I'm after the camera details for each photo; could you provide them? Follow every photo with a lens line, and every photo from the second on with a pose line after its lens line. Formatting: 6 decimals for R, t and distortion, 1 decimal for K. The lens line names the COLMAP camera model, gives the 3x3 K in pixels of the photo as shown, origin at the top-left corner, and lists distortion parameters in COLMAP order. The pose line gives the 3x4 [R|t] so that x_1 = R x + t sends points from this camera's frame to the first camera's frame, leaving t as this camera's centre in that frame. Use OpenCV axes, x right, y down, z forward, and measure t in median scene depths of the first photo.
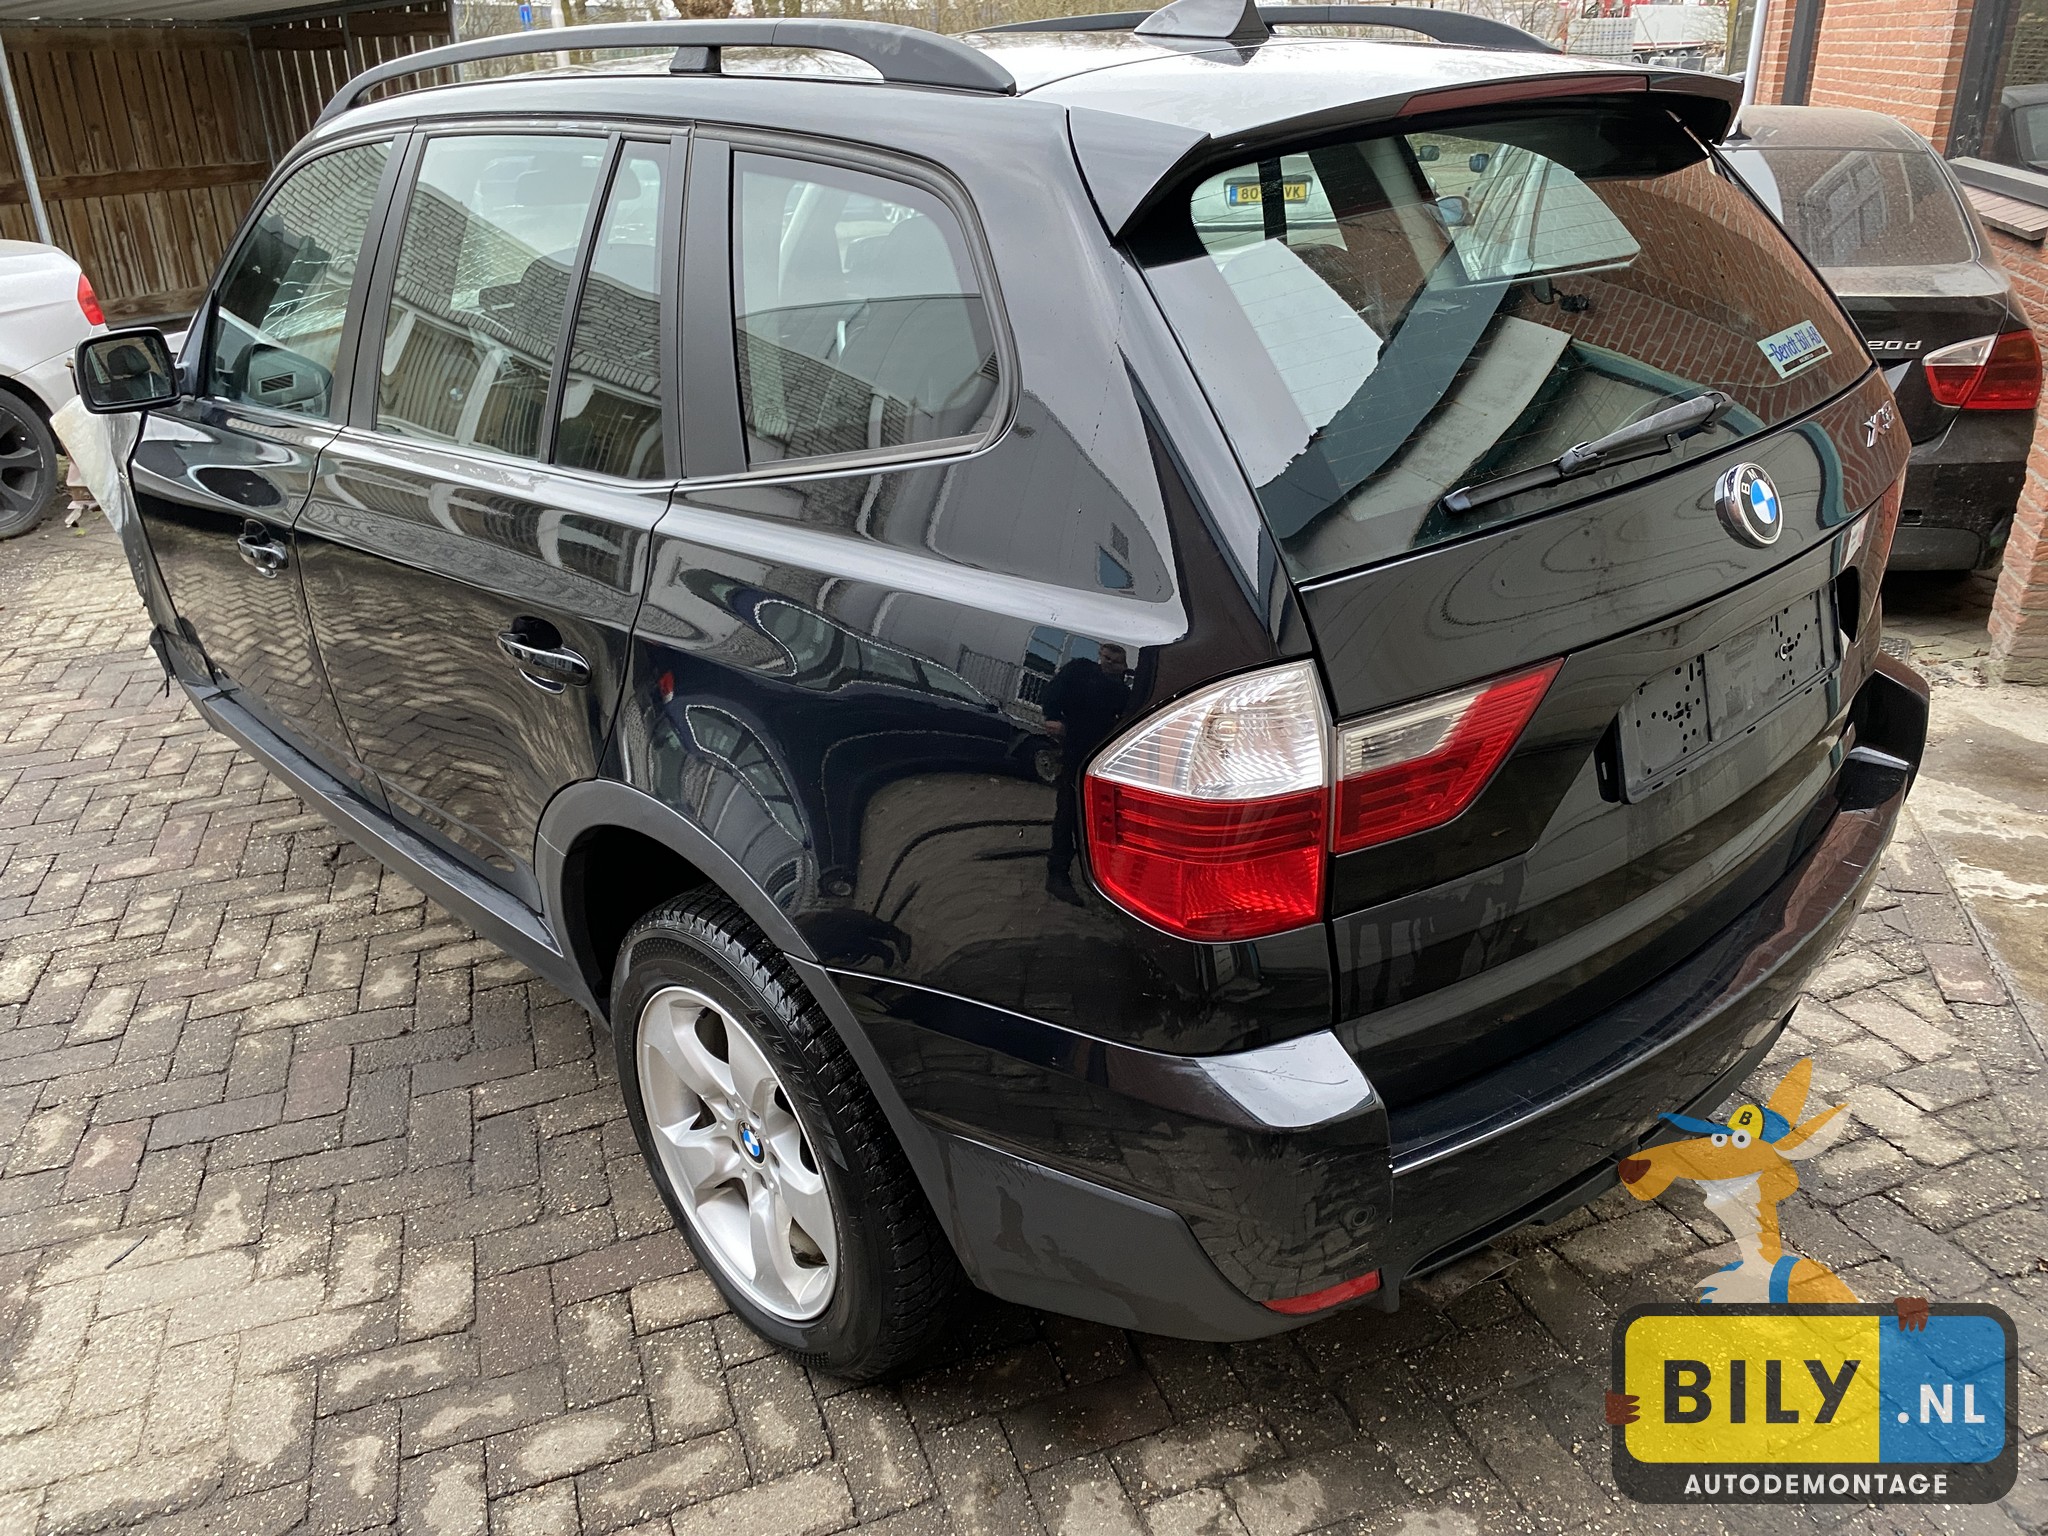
lens RADIAL K [[1578.0, 0, 1027.1], [0, 1578.0, 764.6], [0, 0, 1]] dist [0.023472, -0.017425]
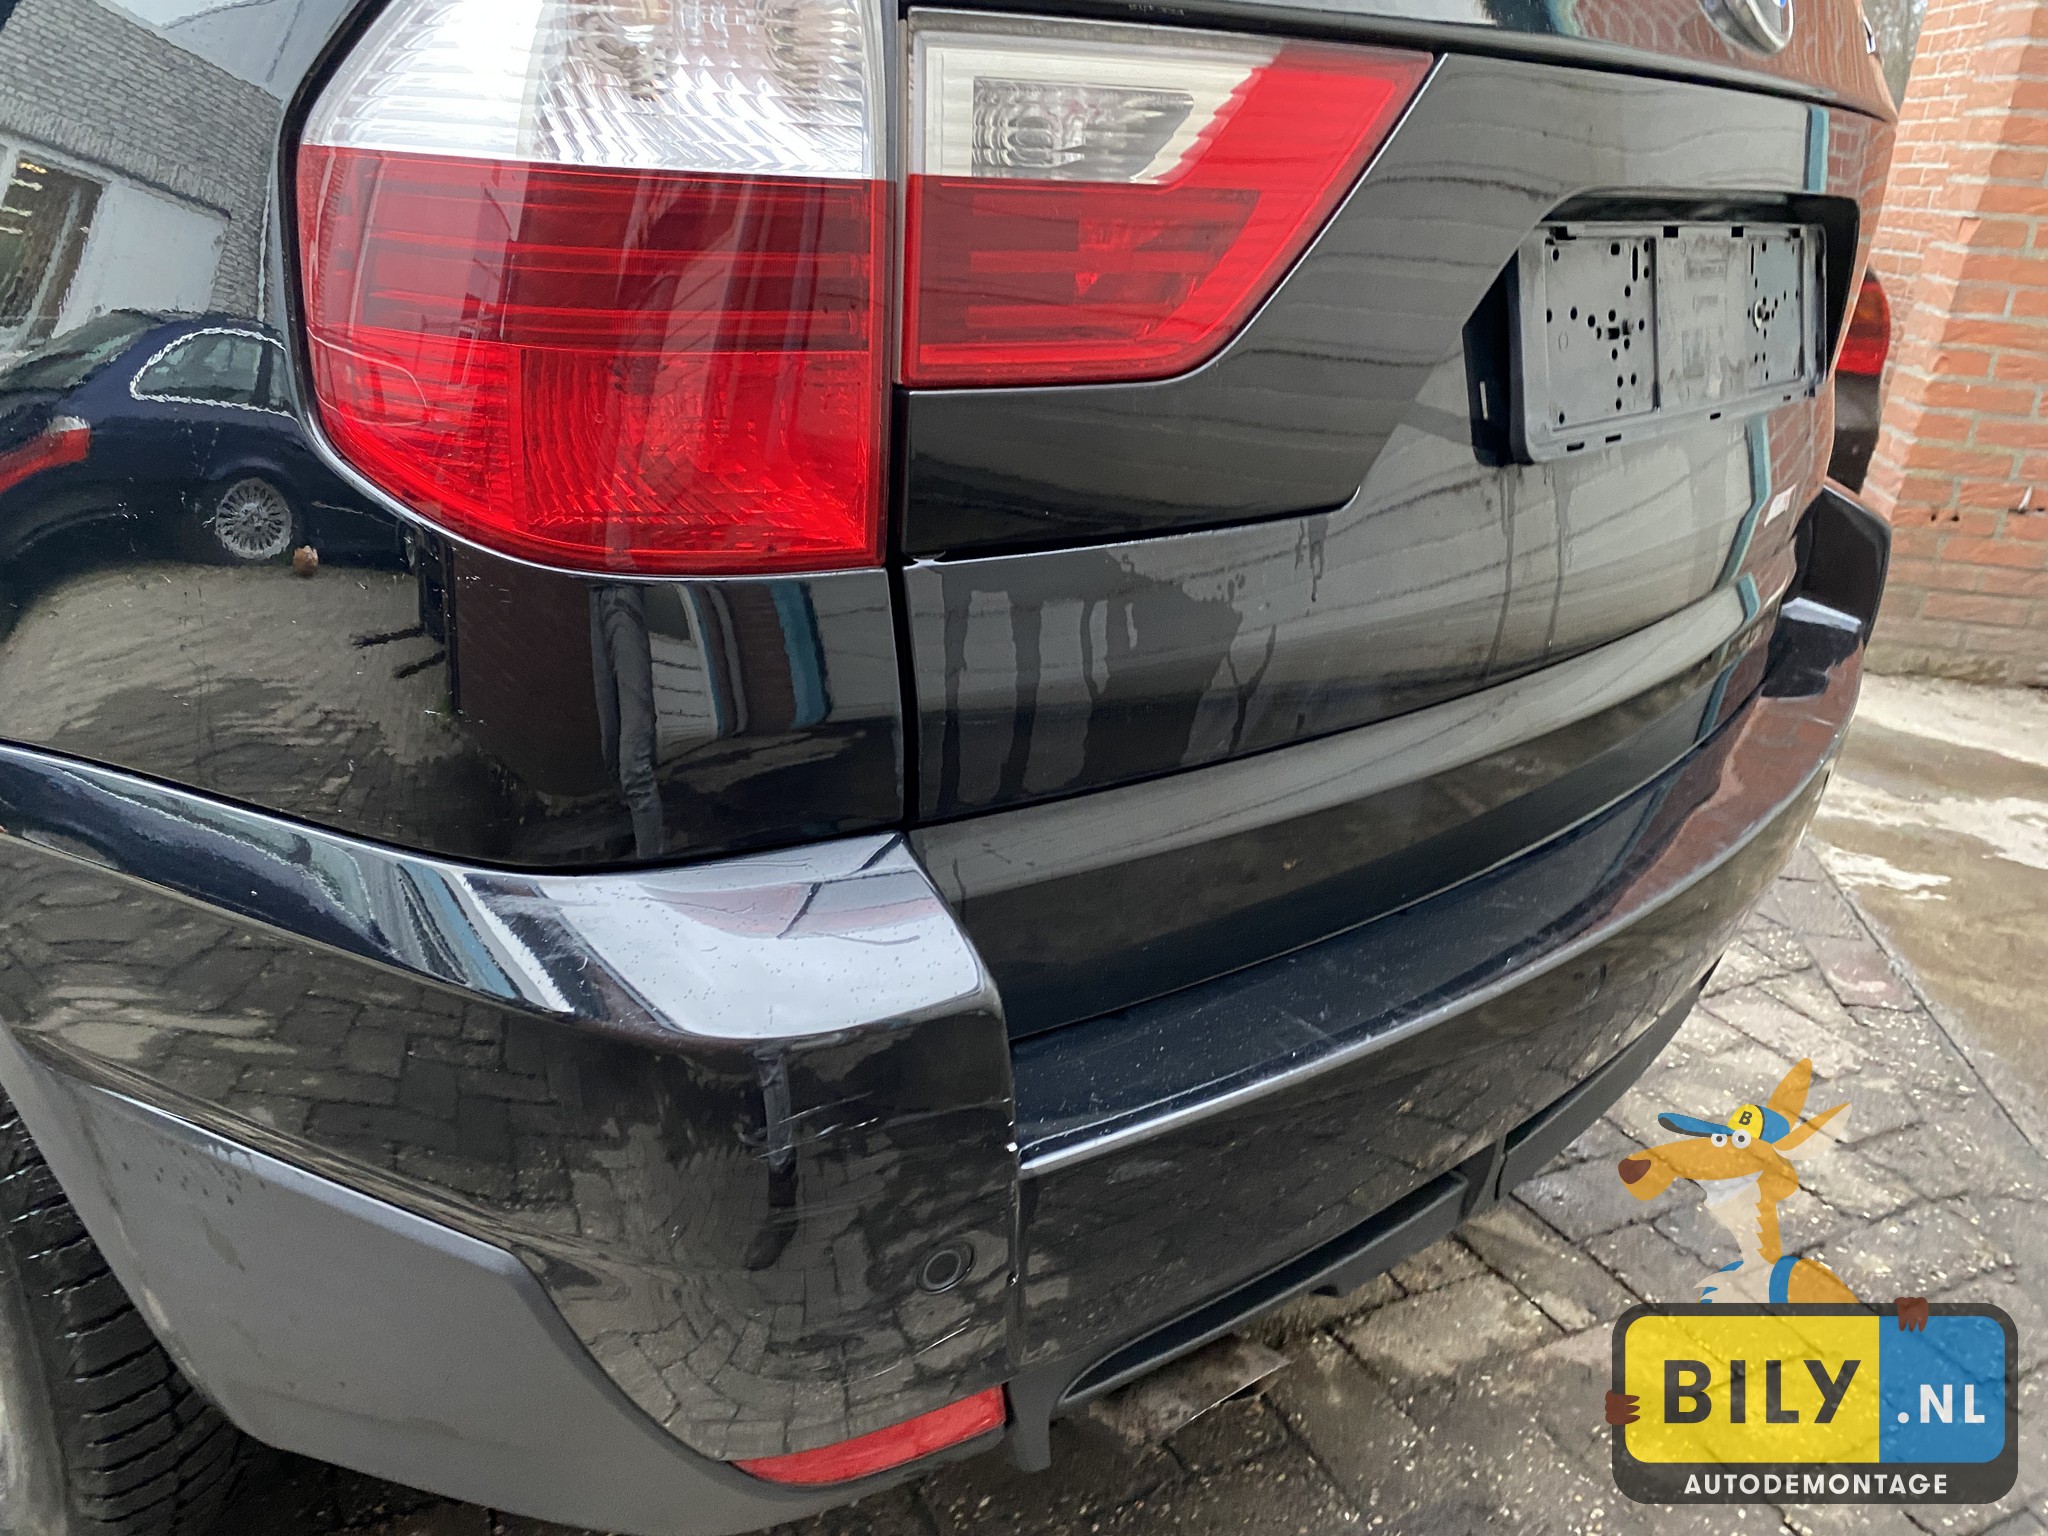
lens RADIAL K [[1578.0, 0, 1022.5], [0, 1578.0, 771.4], [0, 0, 1]] dist [0.023472, -0.017425]
pose [[0.990751, 0.048102, 0.126881, 0.111833], [-0.042603, 0.998046, -0.045708, 0.110051], [-0.128832, 0.039879, 0.990864, 0.366605]]
